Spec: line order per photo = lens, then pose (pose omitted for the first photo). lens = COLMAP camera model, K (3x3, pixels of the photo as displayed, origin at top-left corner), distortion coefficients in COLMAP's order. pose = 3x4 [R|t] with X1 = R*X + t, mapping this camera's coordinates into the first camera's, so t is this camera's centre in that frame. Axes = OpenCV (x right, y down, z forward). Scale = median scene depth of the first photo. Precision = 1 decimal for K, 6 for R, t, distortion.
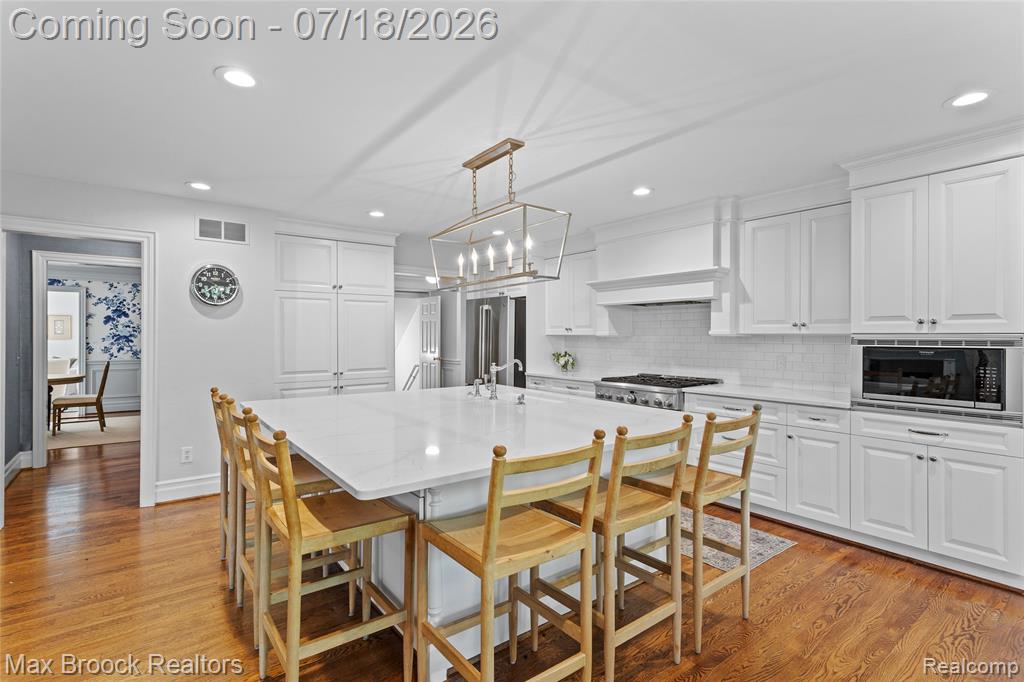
lens RADIAL K [[487.8, 0, 511.7], [0, 487.8, 336.3], [0, 0, 1]] dist [0.003065, 0.002041]
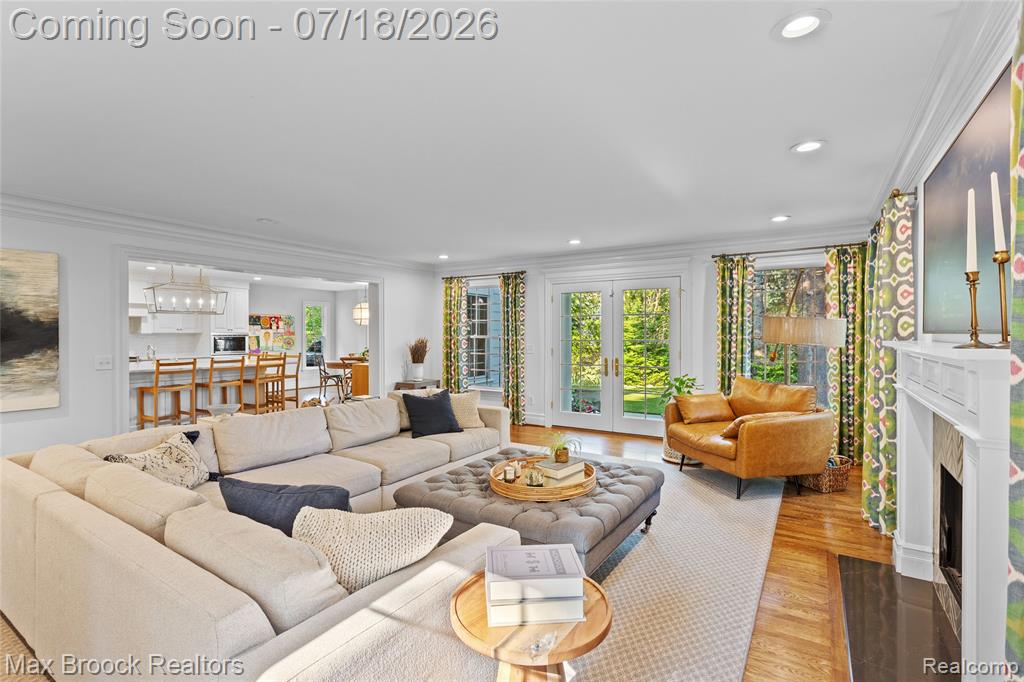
lens RADIAL K [[487.8, 0, 509.5], [0, 487.8, 338.7], [0, 0, 1]] dist [0.003065, 0.002041]
pose [[-0.323489, -0.008488, 0.946194, -2.418244], [0.007633, 0.999904, 0.011580, 0.009243], [-0.946201, 0.010968, -0.323393, 0.184797]]
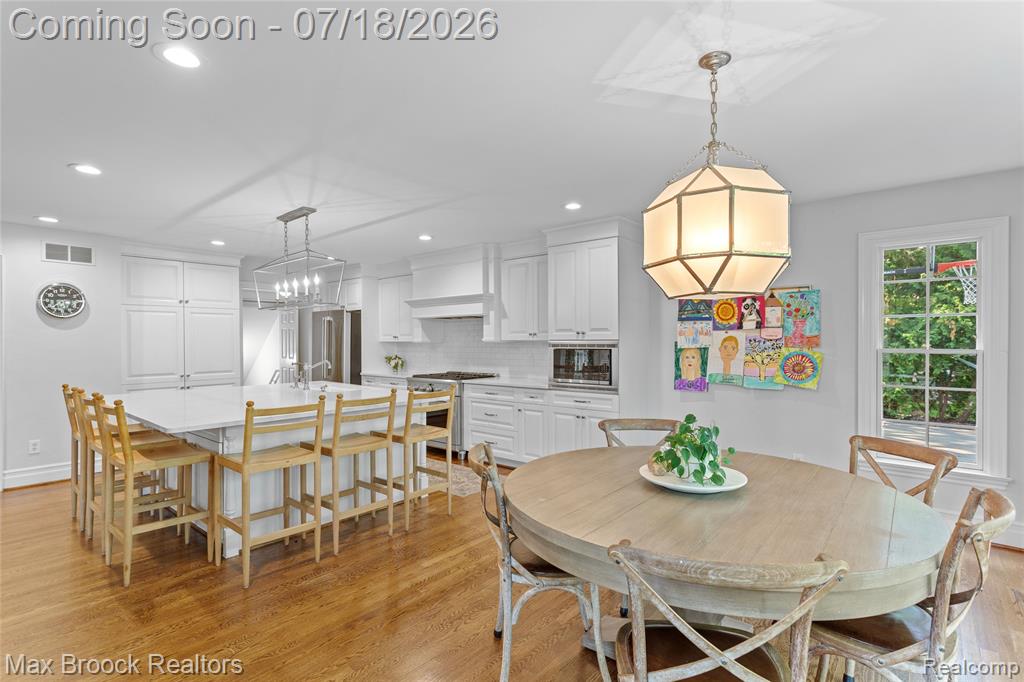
lens RADIAL K [[487.8, 0, 509.8], [0, 487.8, 342.9], [0, 0, 1]] dist [0.003065, 0.002041]
pose [[0.978141, -0.005524, 0.207871, 0.215923], [0.005367, 0.999985, 0.001322, 0.000319], [-0.207875, -0.000177, 0.978155, -0.405298]]
